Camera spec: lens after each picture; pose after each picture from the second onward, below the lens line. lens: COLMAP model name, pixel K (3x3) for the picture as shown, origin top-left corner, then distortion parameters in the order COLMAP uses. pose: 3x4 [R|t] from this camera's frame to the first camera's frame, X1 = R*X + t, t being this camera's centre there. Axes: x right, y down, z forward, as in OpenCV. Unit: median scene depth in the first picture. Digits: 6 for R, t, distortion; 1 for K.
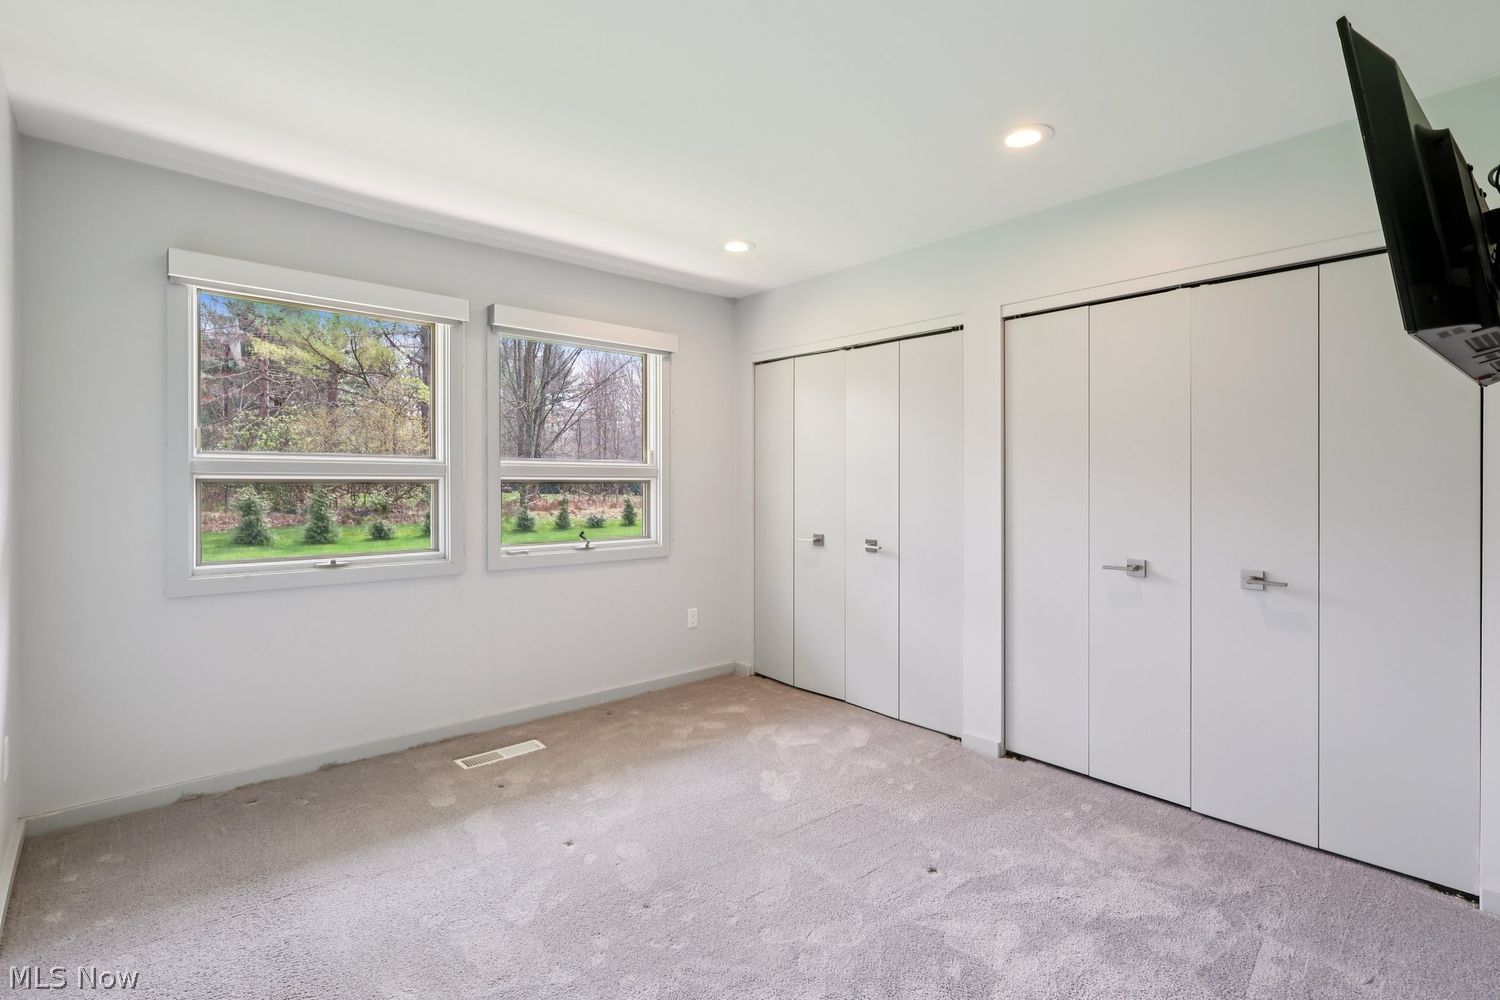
lens RADIAL K [[699.4, 0, 749.2], [0, 699.4, 483.6], [0, 0, 1]] dist [-0.002227, 0.001358]
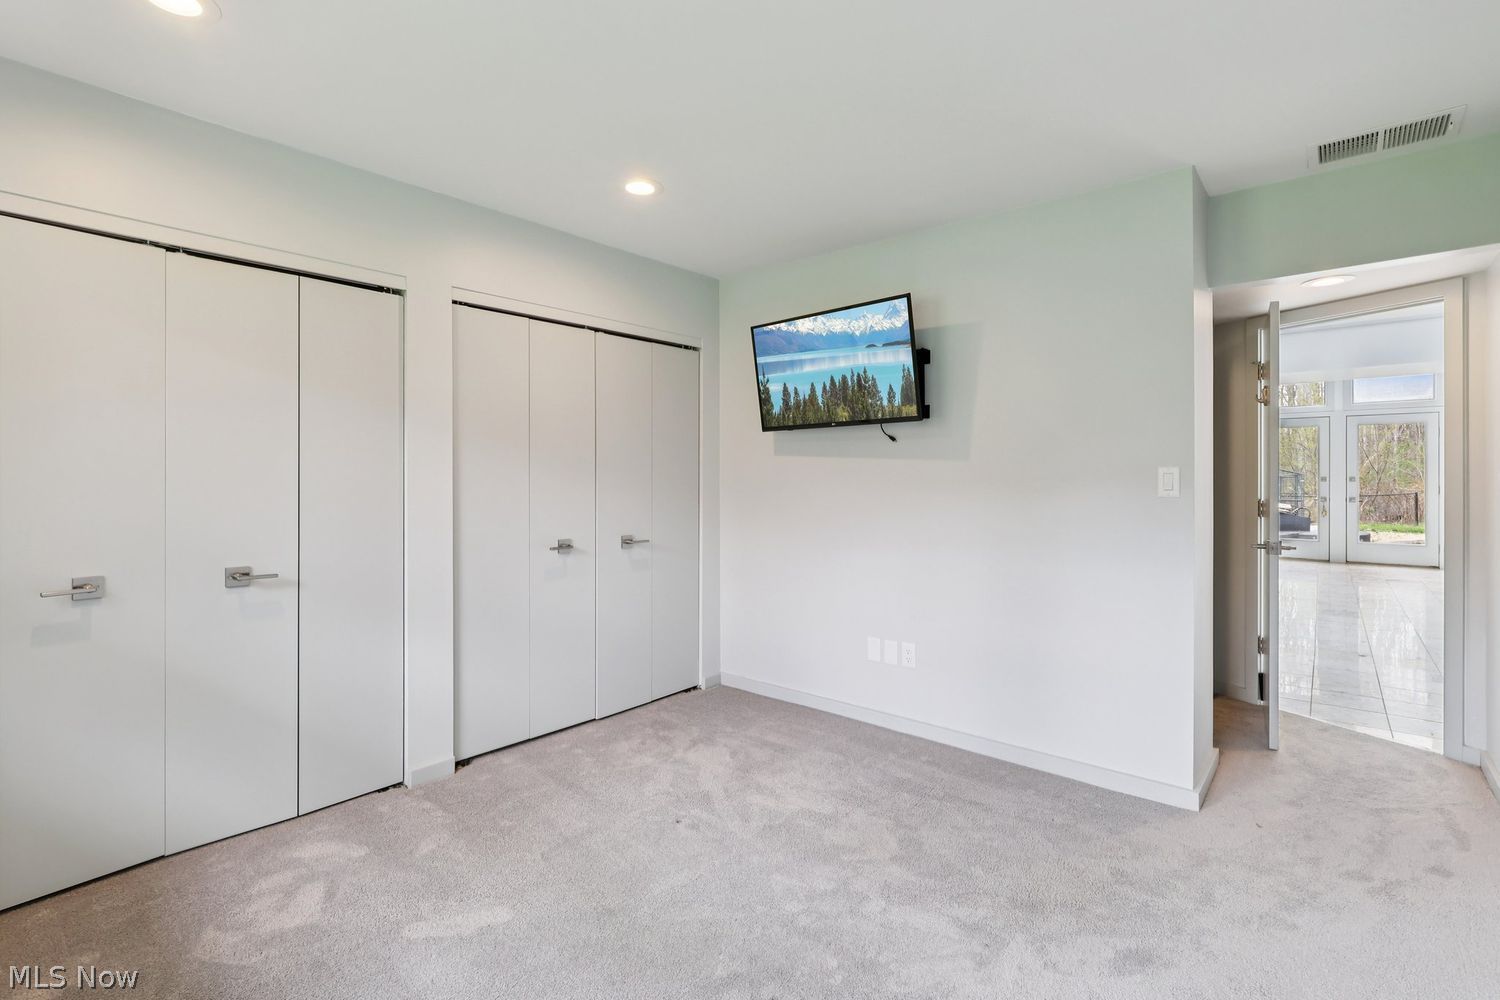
lens RADIAL K [[687.1, 0, 751.1], [0, 687.1, 475.6], [0, 0, 1]] dist [-0.000560, 0.000220]
pose [[-0.127432, 0.001526, 0.991846, -0.691636], [0.006952, 0.999976, -0.000645, 0.000483], [-0.991823, 0.006813, -0.127440, 0.837739]]
